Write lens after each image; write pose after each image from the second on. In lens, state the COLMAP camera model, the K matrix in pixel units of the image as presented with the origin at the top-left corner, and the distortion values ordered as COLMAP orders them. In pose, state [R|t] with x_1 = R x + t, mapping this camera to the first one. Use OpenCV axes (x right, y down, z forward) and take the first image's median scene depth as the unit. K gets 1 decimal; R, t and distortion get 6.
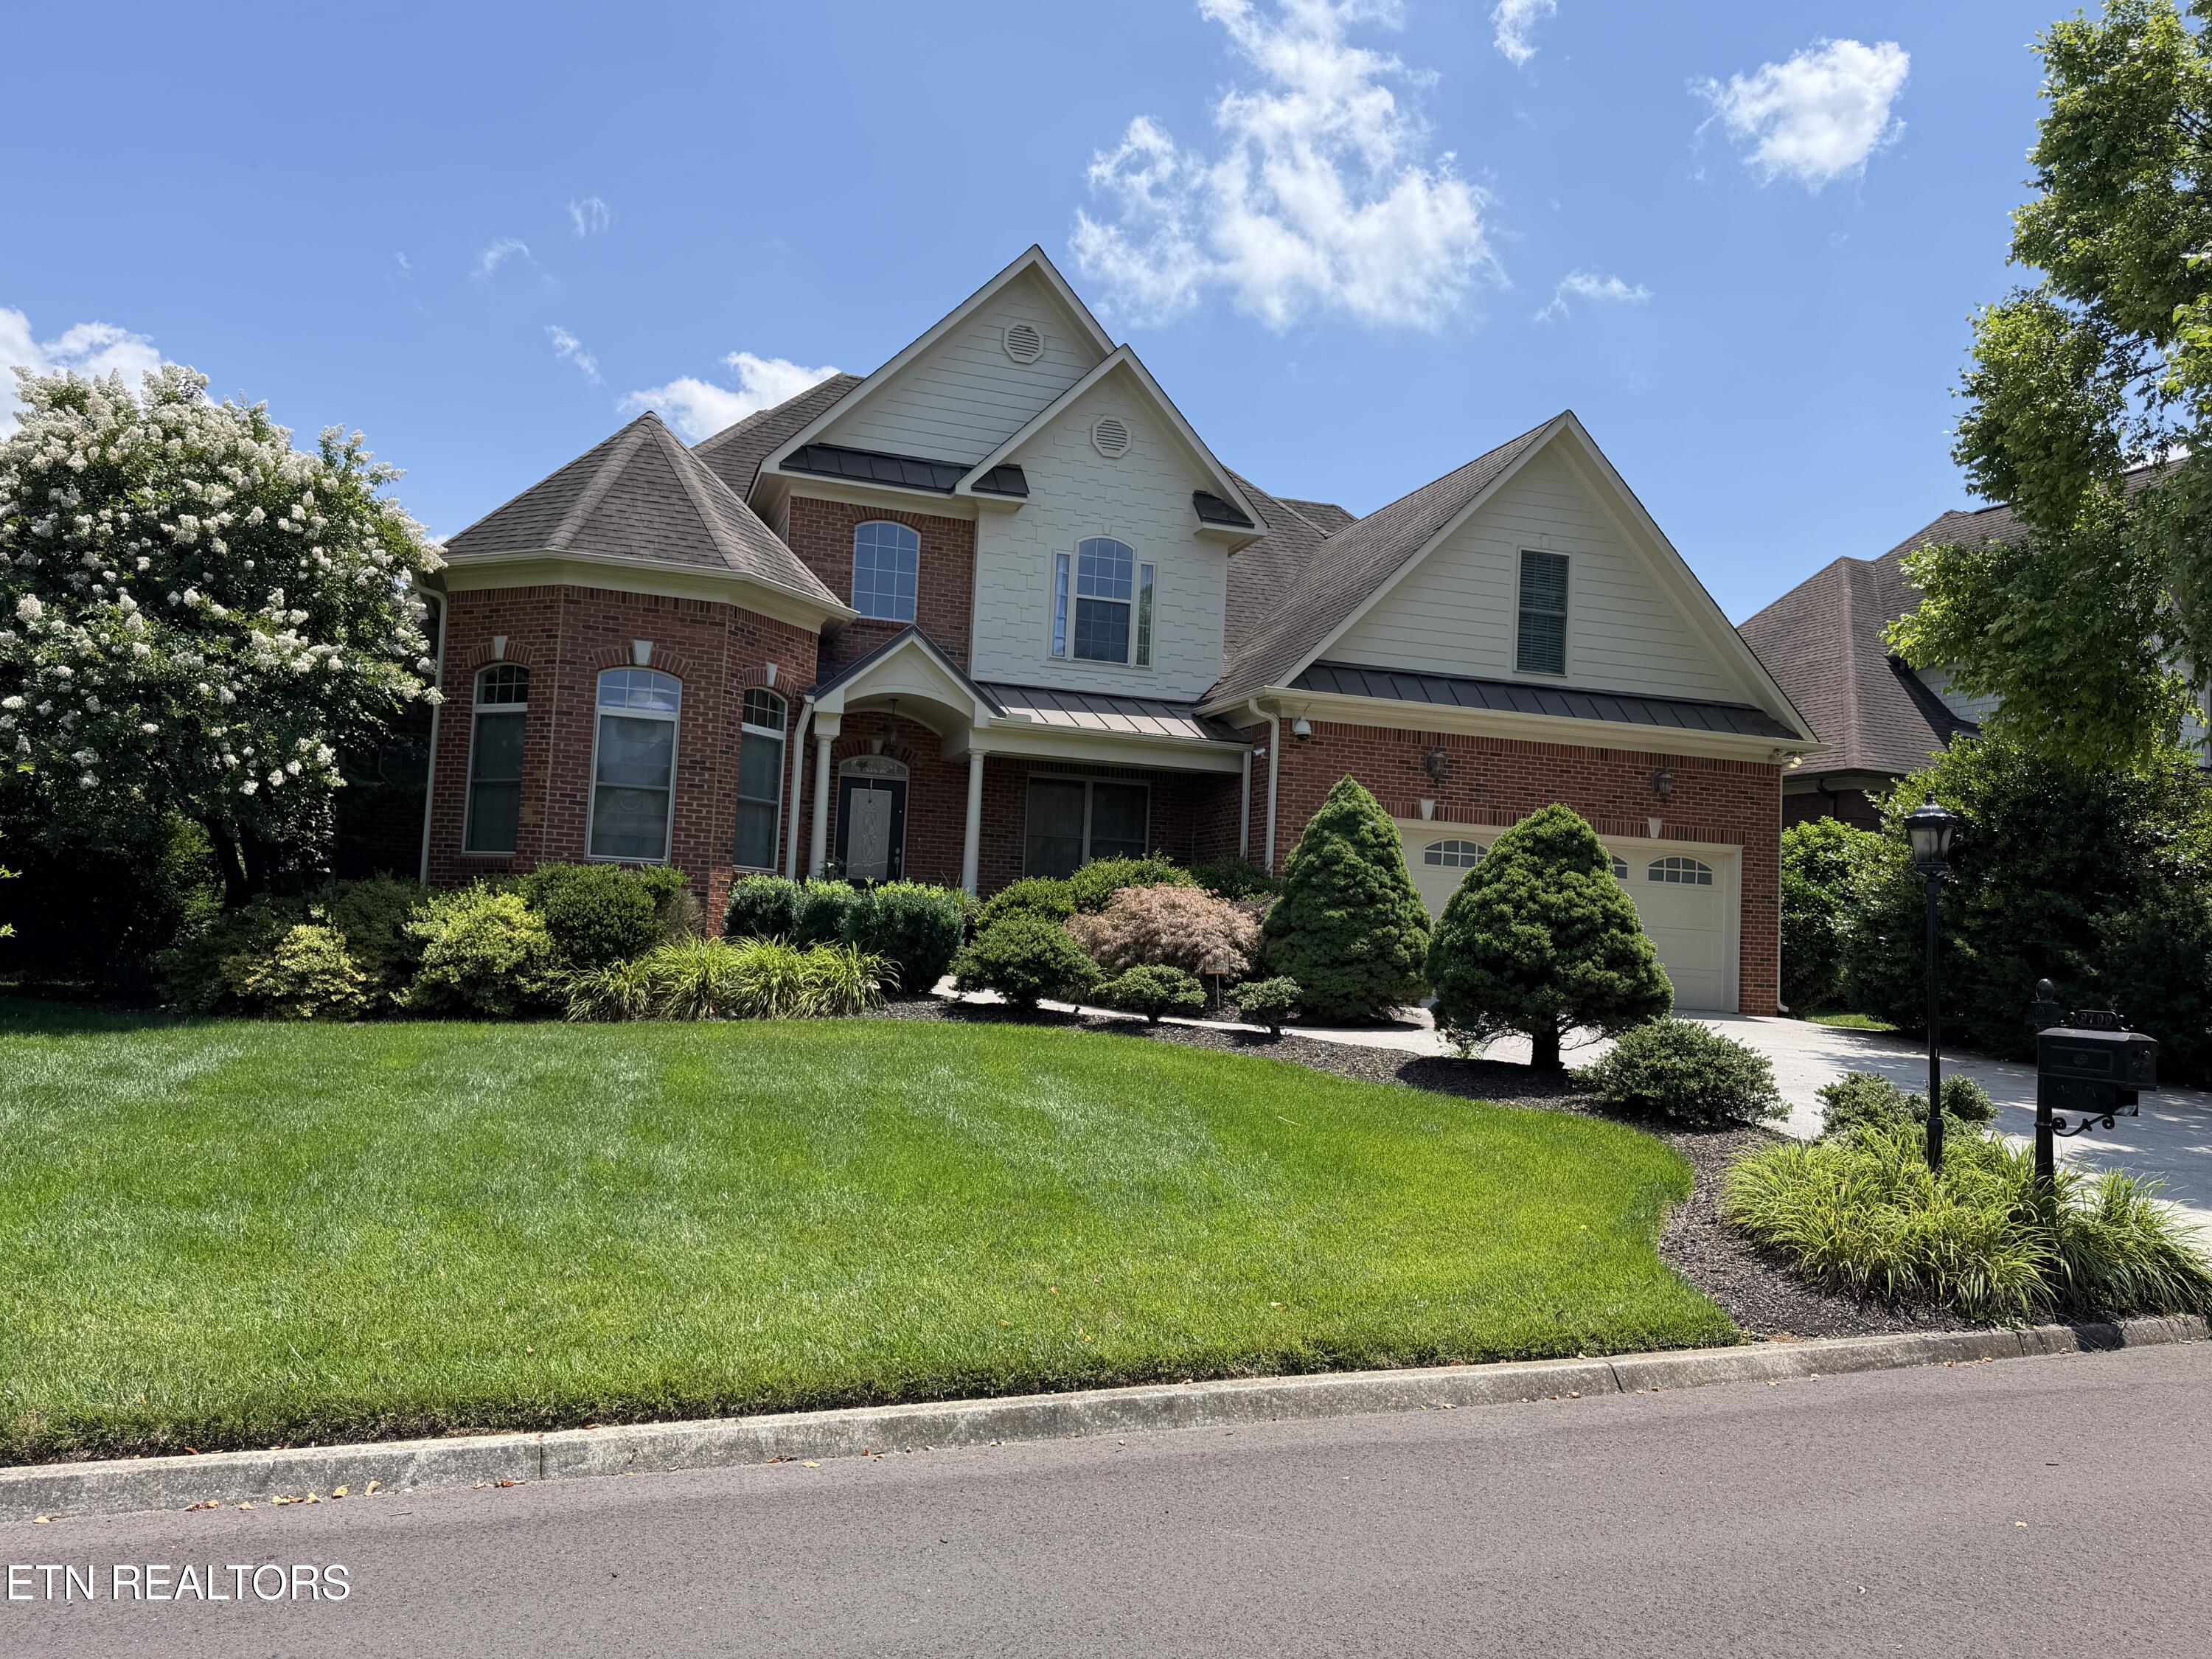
lens RADIAL K [[1618.3, 0, 1106.0], [0, 1618.3, 829.5], [0, 0, 1]] dist [0.181577, -0.345711]
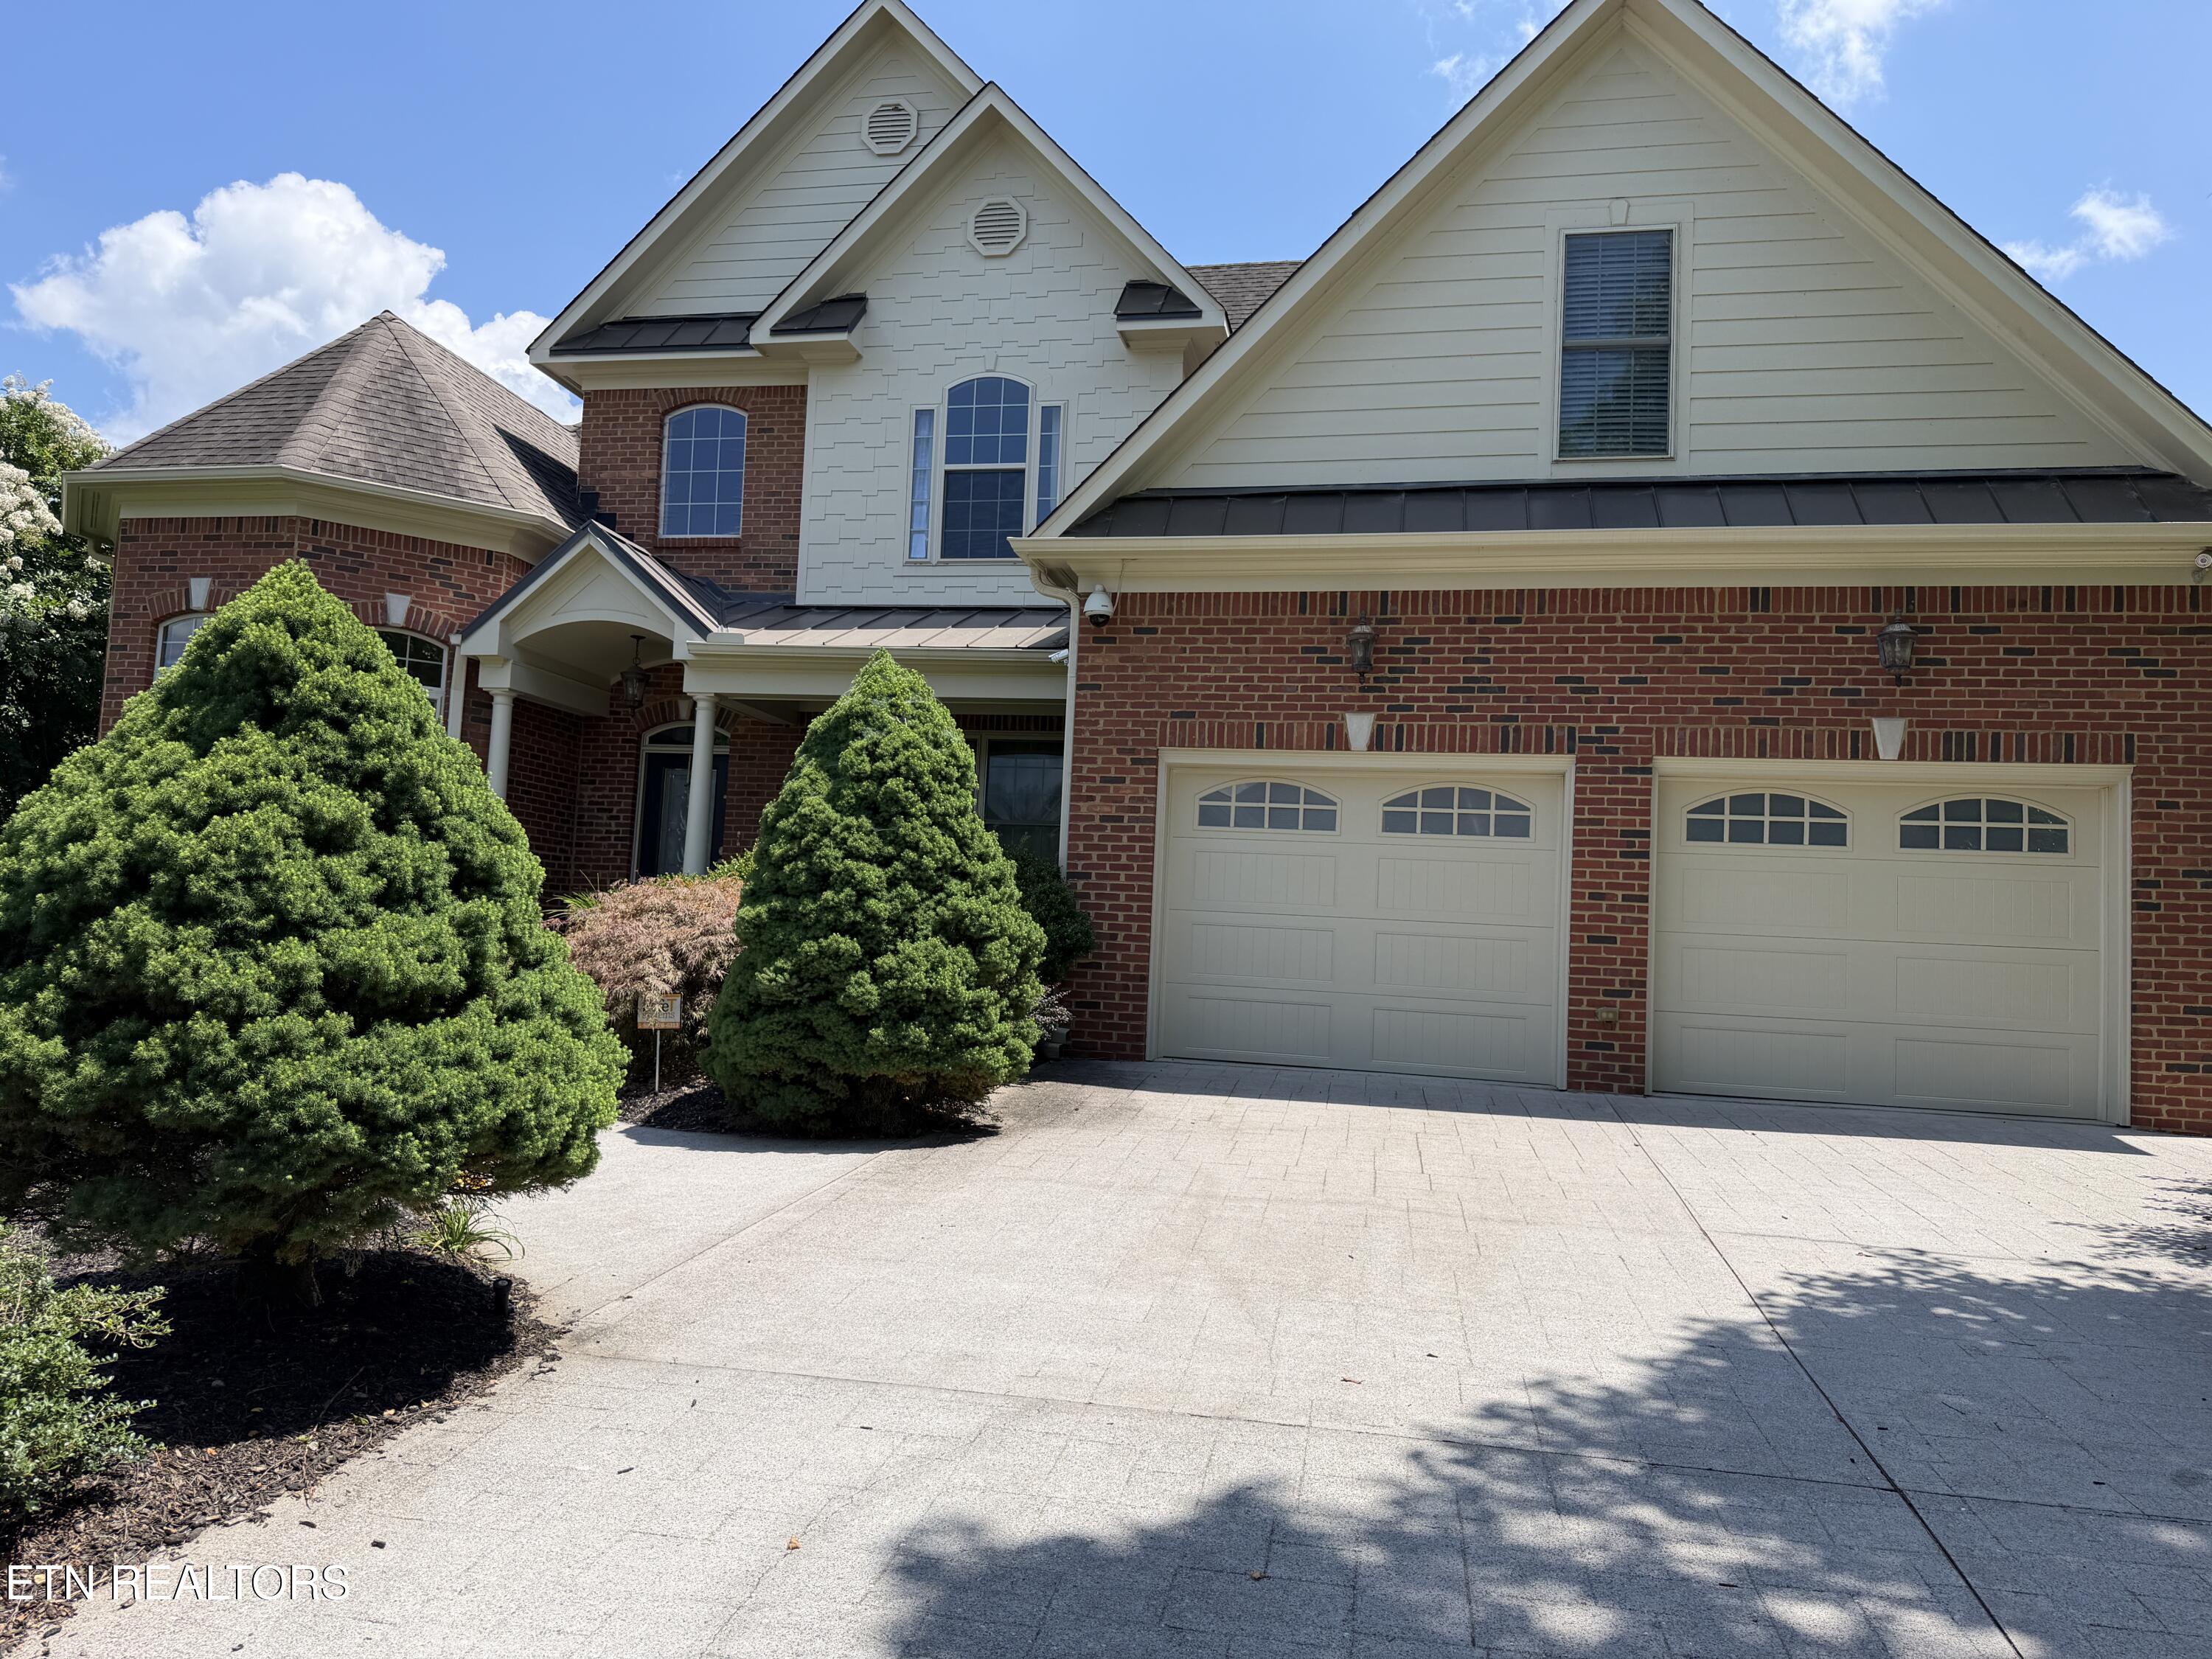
lens RADIAL K [[1539.1, 0, 1106.0], [0, 1539.1, 829.5], [0, 0, 1]] dist [0.127236, -0.206637]
pose [[0.866364, -0.049425, -0.496961, 0.429062], [0.032848, 0.998576, -0.042047, 0.044817], [0.498331, 0.020104, 0.866754, 0.571769]]
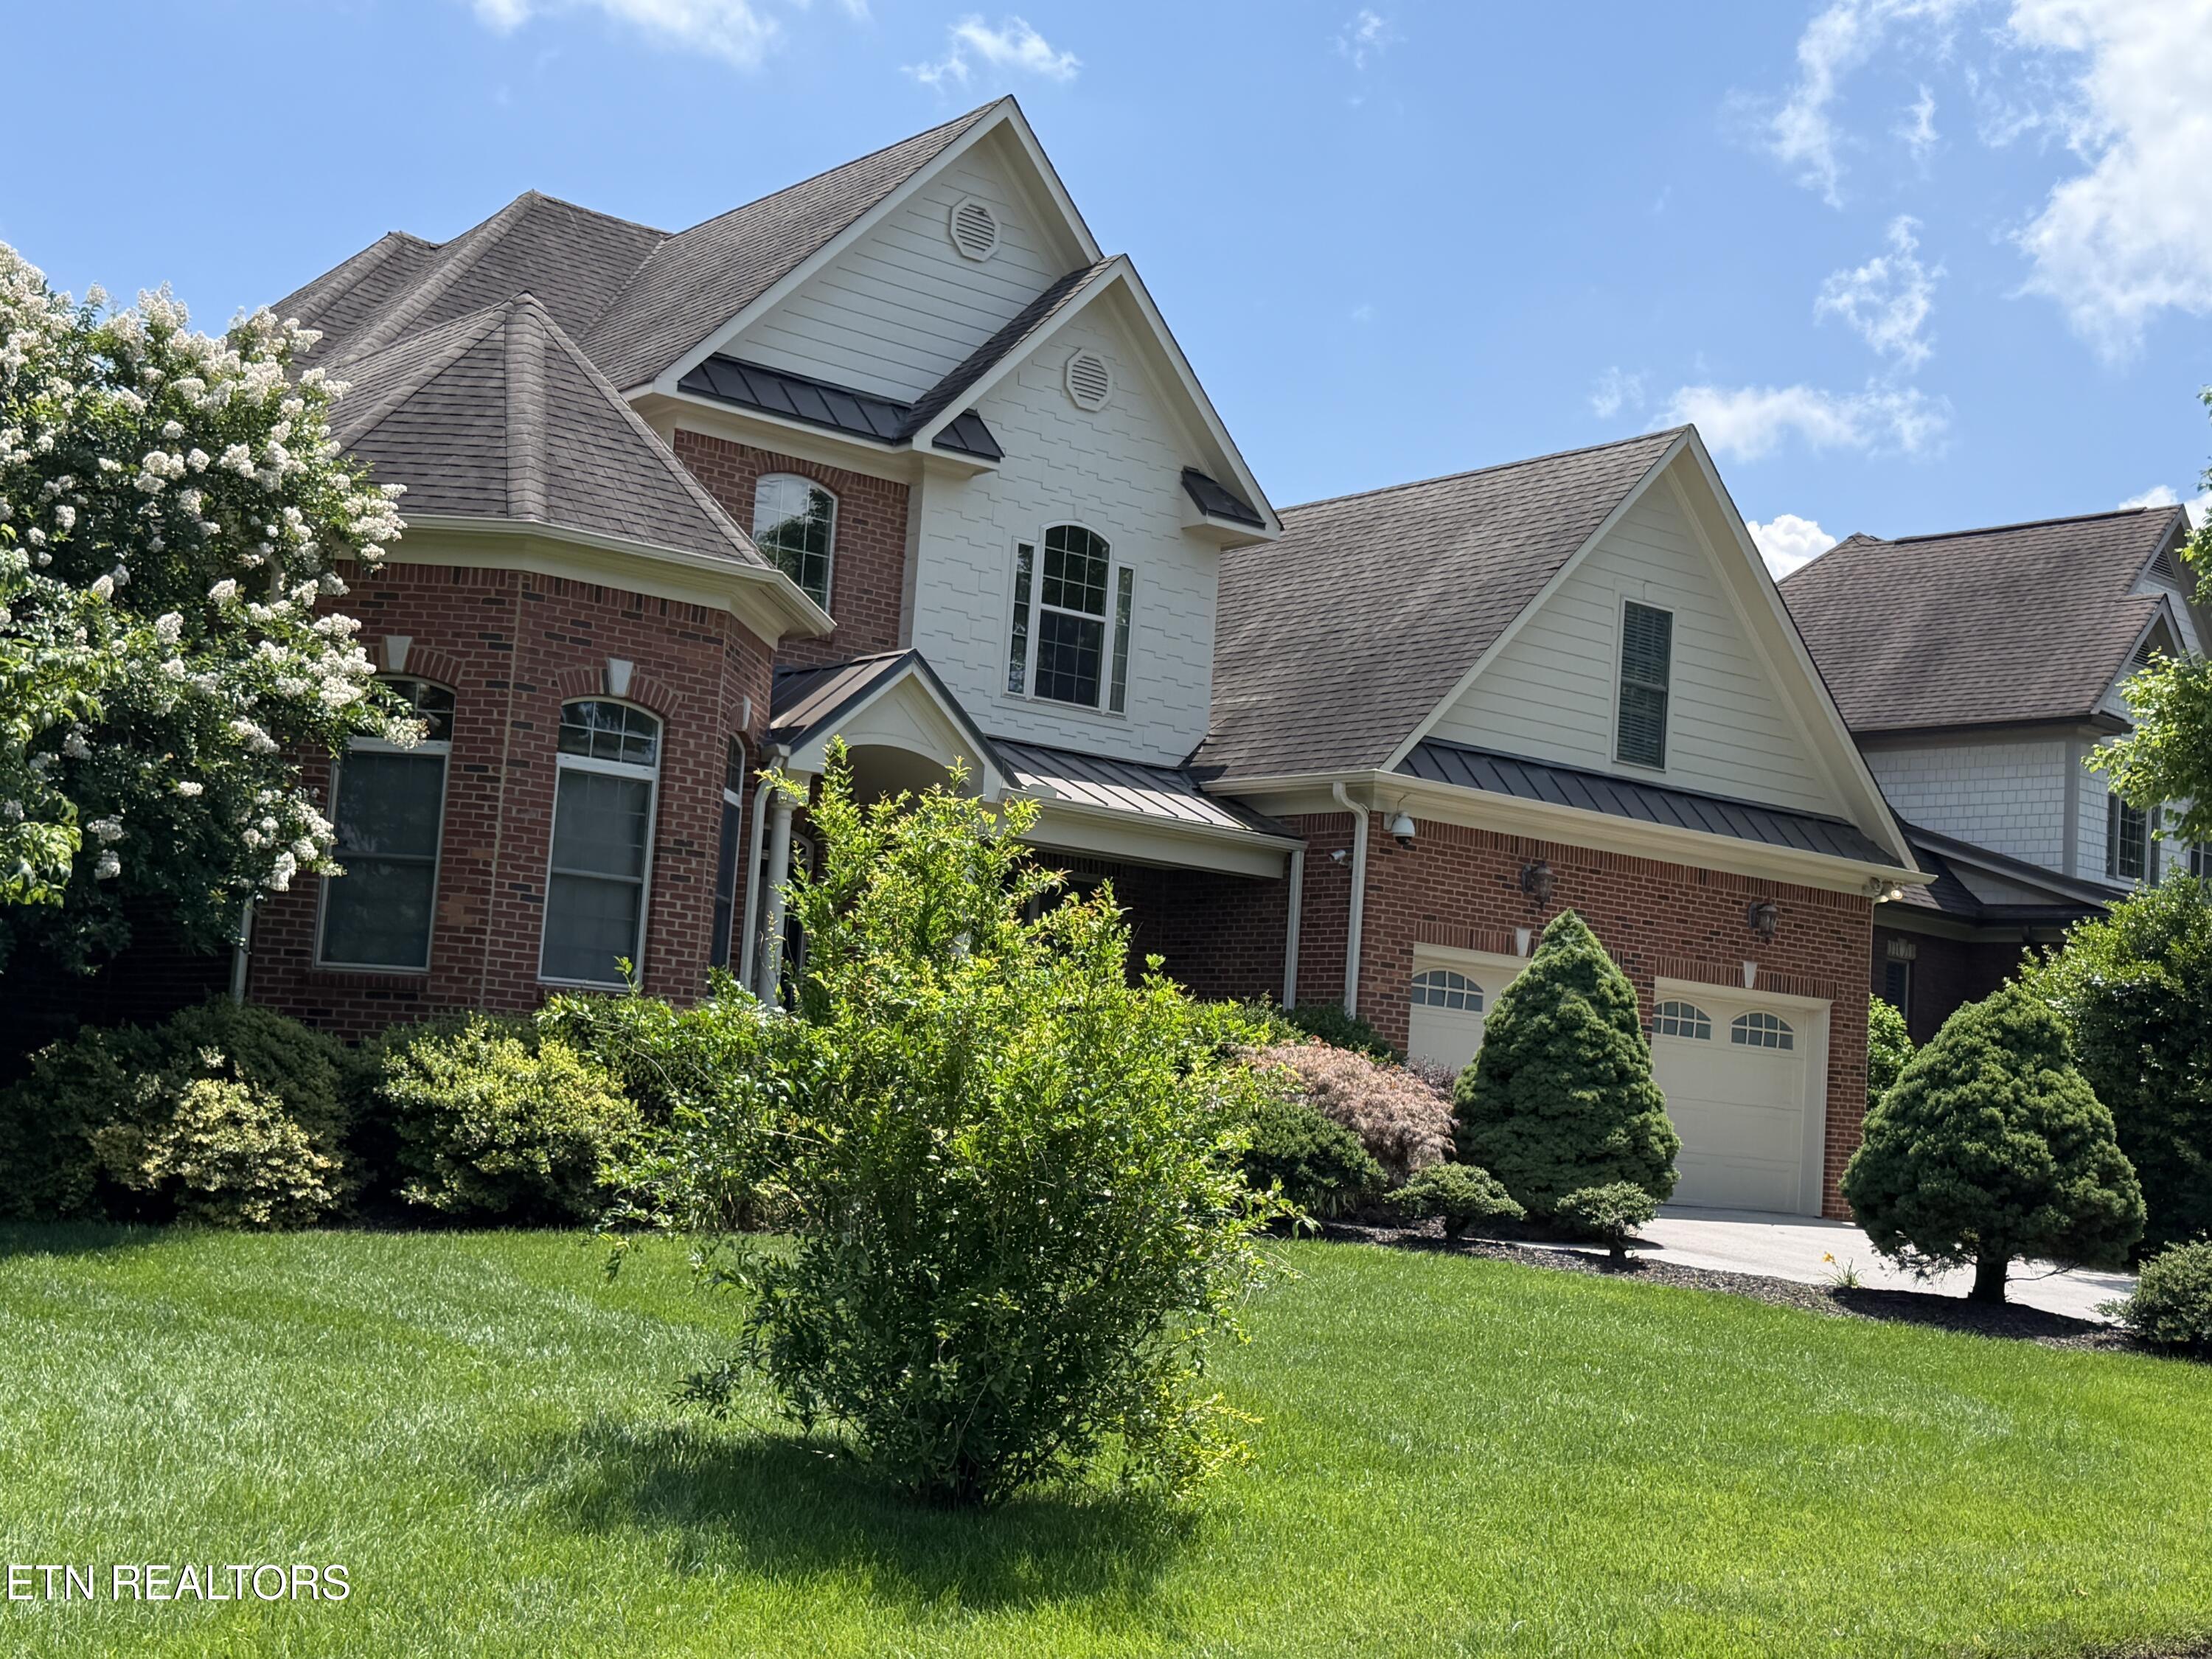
lens RADIAL K [[2793.4, 0, 1095.9], [0, 2793.4, 845.9], [0, 0, 1]] dist [0.221342, -0.525250]
pose [[0.934955, 0.052069, 0.350923, -0.492434], [-0.049750, 0.998639, -0.015628, -0.029971], [-0.351260, -0.002847, 0.936274, -0.147043]]
